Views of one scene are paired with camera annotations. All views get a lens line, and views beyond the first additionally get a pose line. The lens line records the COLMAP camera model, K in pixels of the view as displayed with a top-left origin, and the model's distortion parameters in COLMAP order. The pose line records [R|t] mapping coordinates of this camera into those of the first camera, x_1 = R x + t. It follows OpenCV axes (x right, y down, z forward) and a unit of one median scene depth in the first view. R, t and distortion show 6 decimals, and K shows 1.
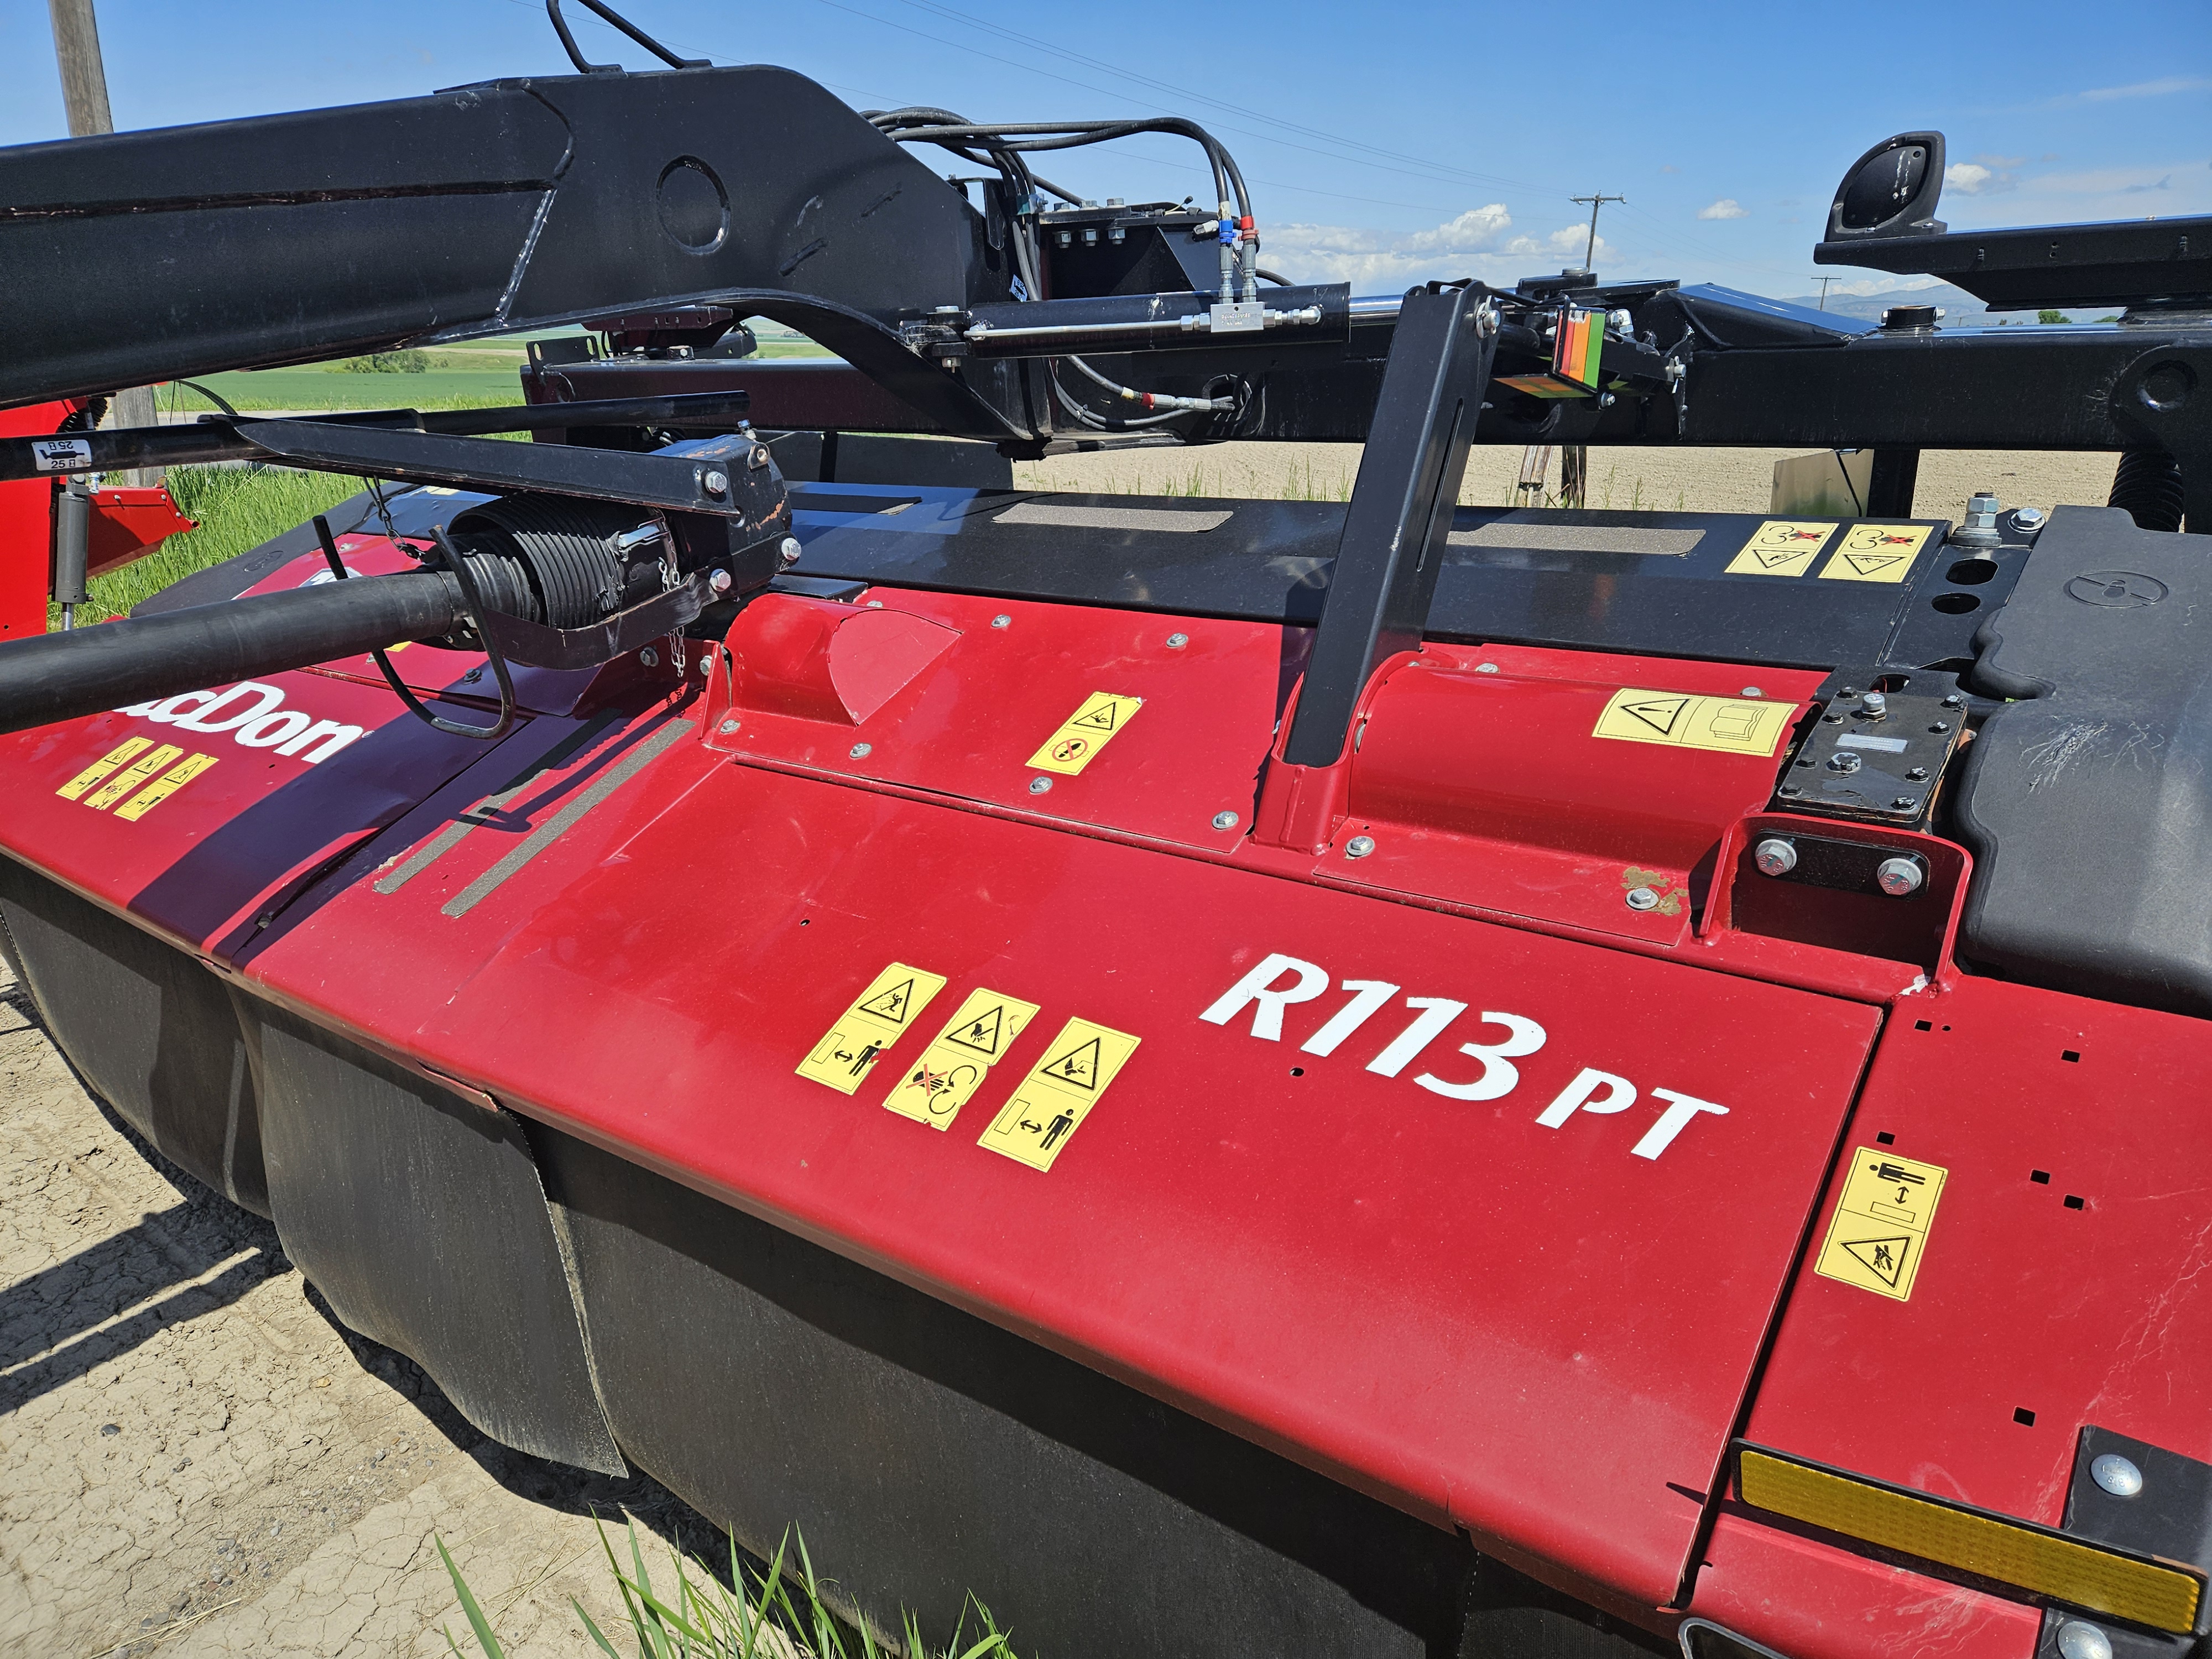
lens RADIAL K [[1426.8, 0, 1071.2], [0, 1426.8, 817.7], [0, 0, 1]] dist [0.076506, -0.061973]
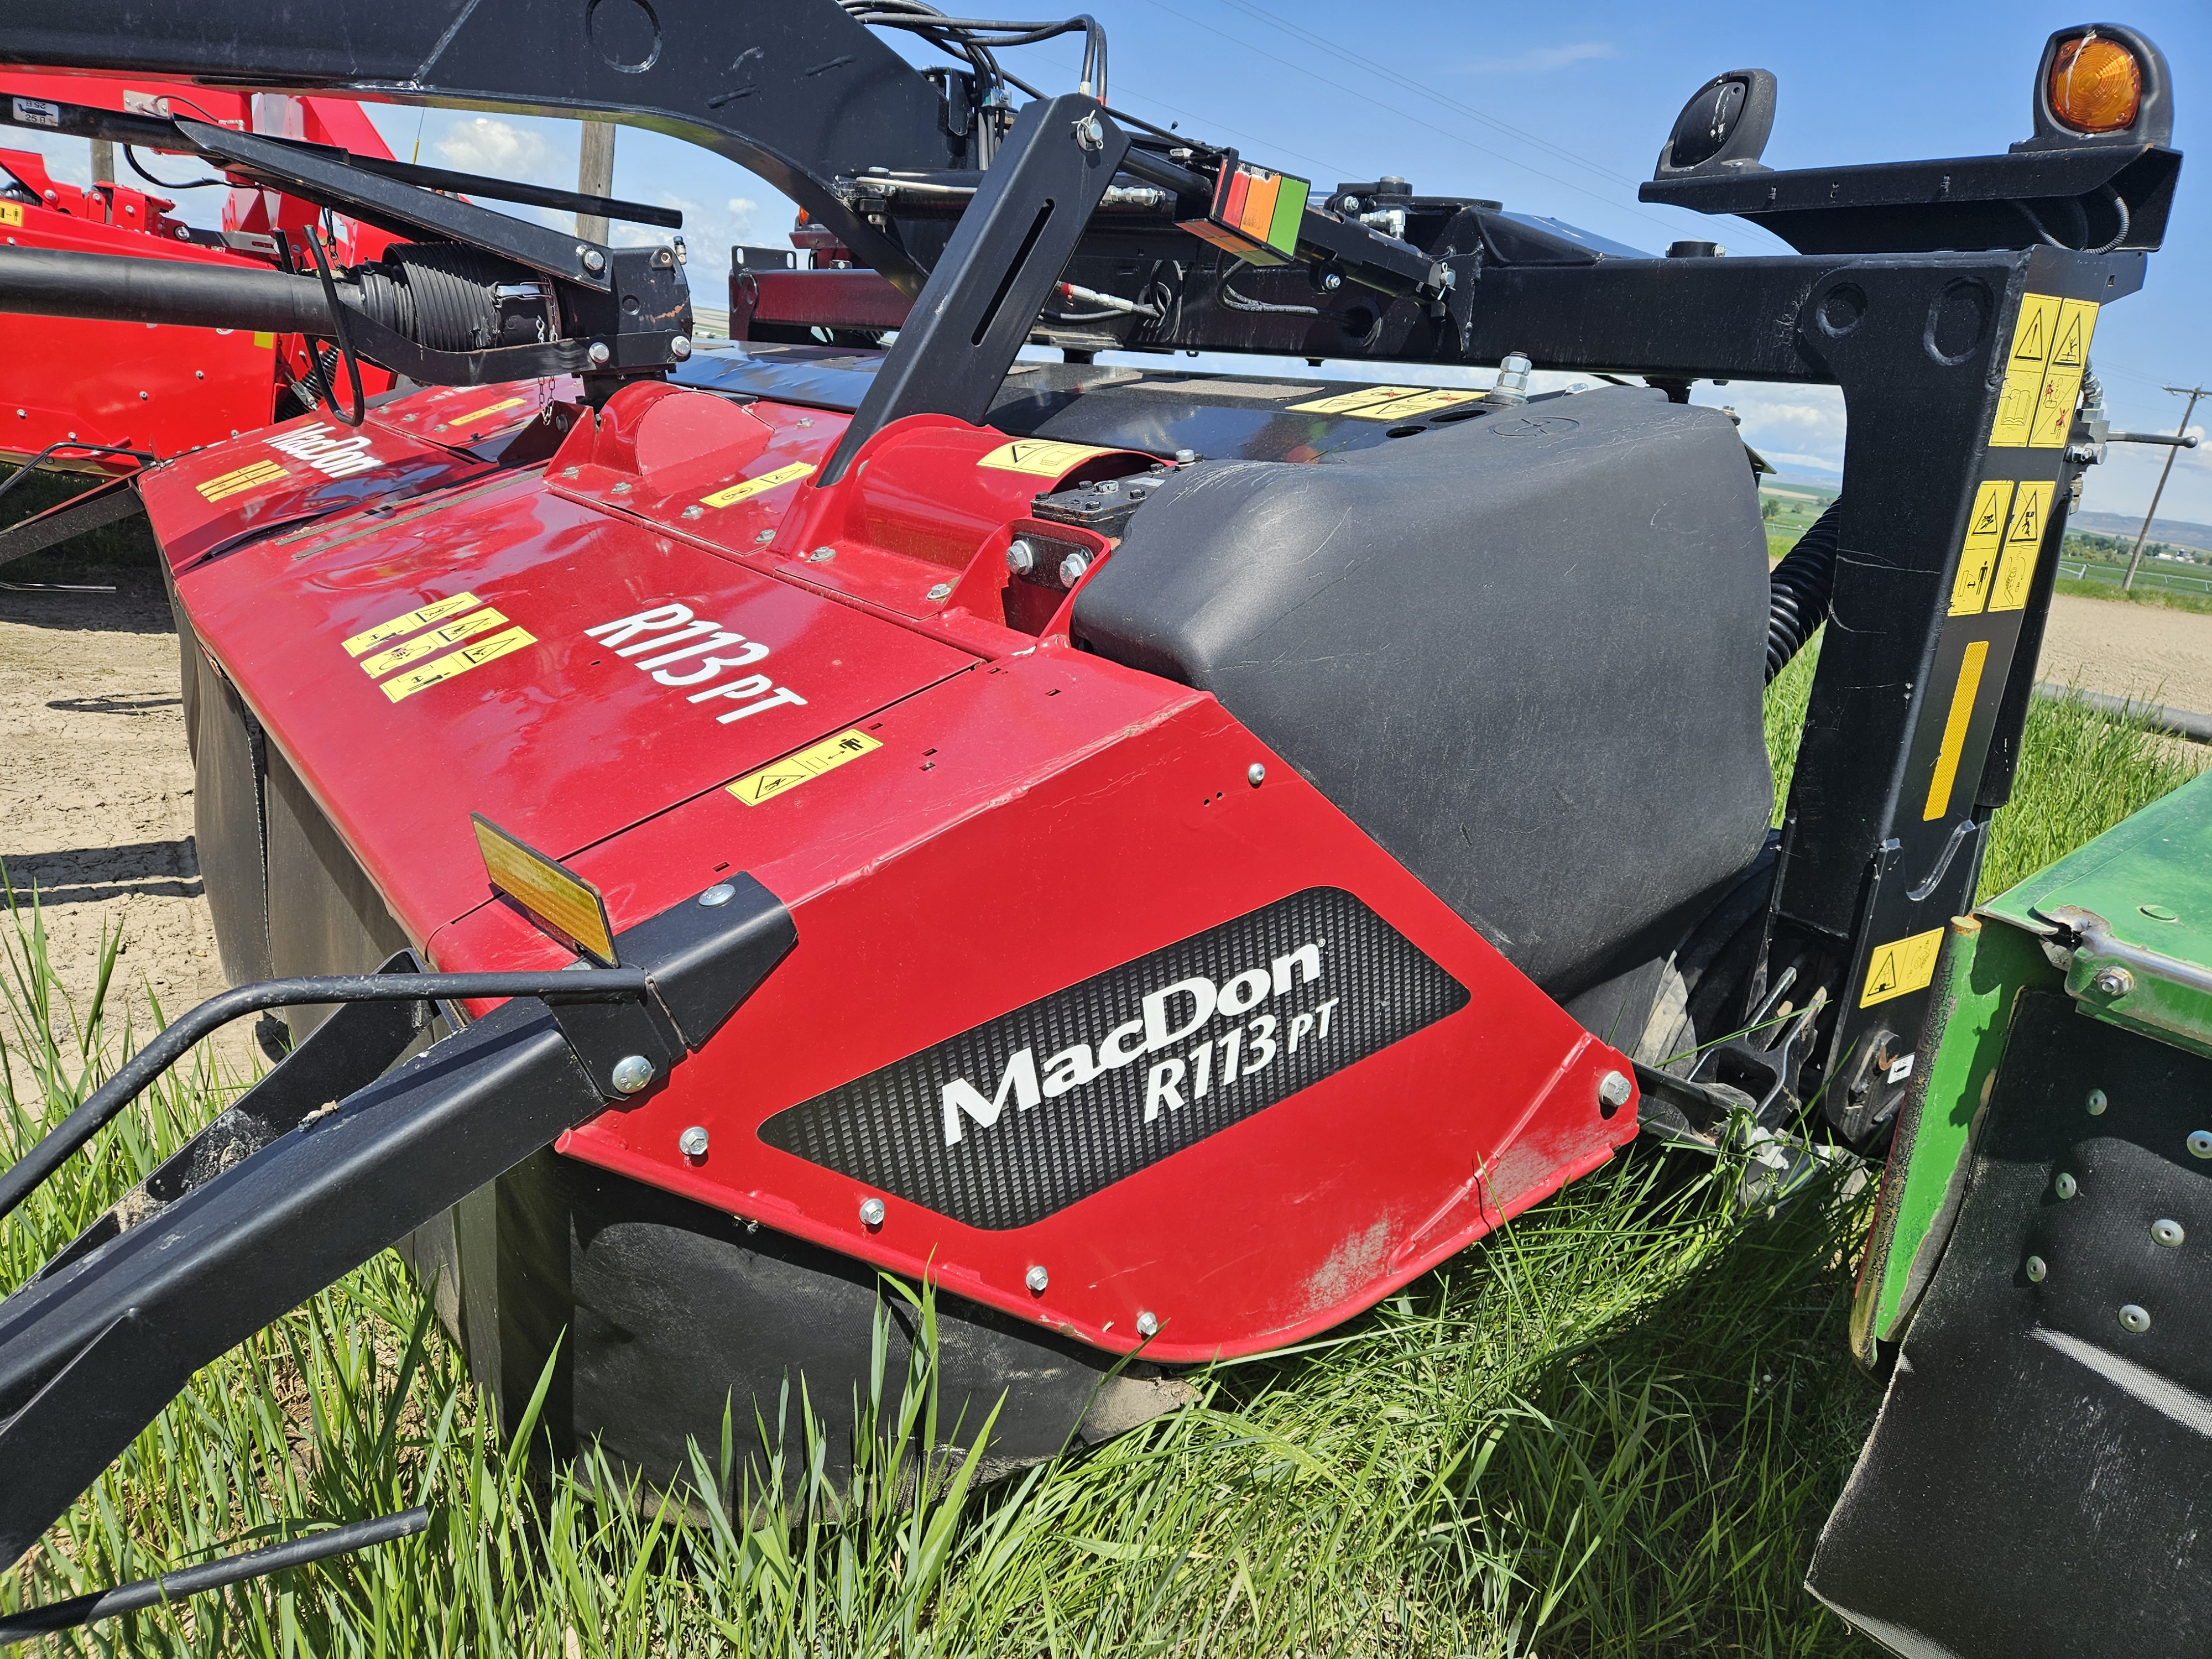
lens RADIAL K [[1426.8, 0, 1071.2], [0, 1426.8, 817.7], [0, 0, 1]] dist [0.076506, -0.061973]
pose [[0.942387, 0.217900, -0.253822, 0.510907], [-0.230220, 0.972943, -0.019510, 0.141034], [0.242703, 0.076821, 0.967054, -0.016475]]
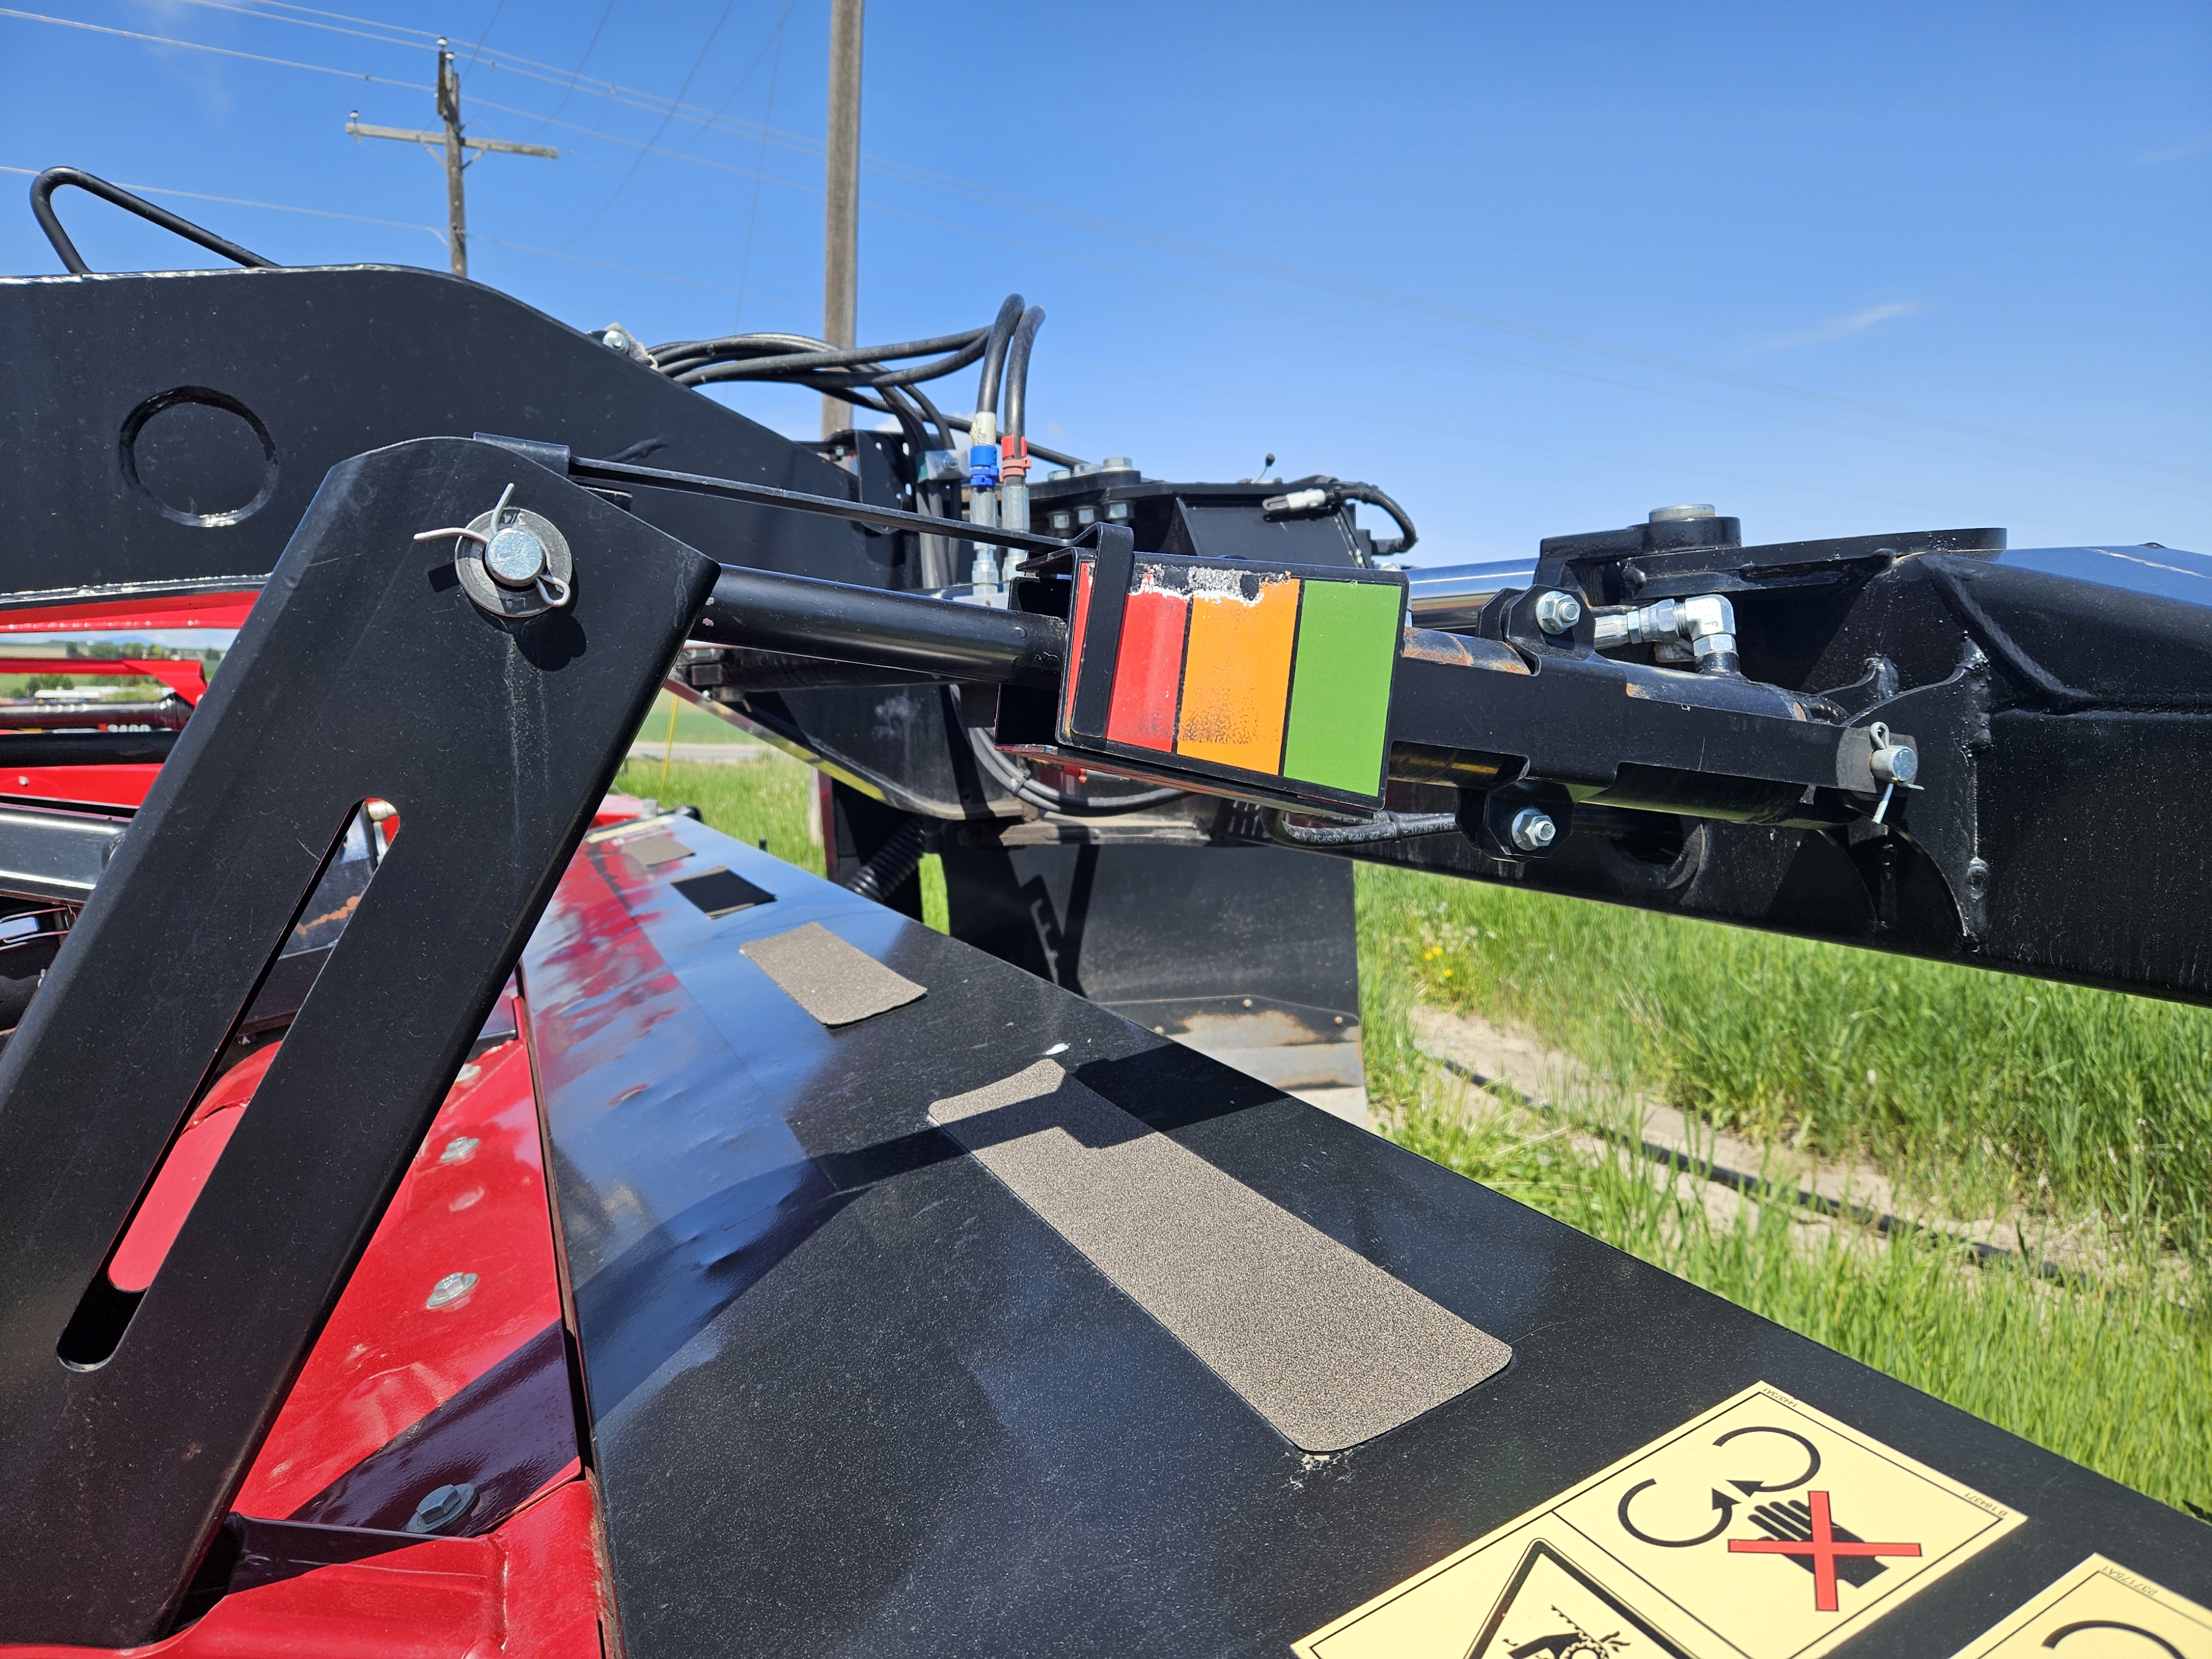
lens RADIAL K [[1453.0, 0, 1106.0], [0, 1453.0, 829.5], [0, 0, 1]] dist [0.076776, -0.066714]
pose [[0.878327, 0.066200, -0.473454, 0.422331], [-0.172181, 0.967707, -0.184113, -0.195776], [0.445977, 0.243231, 0.861361, 0.617482]]
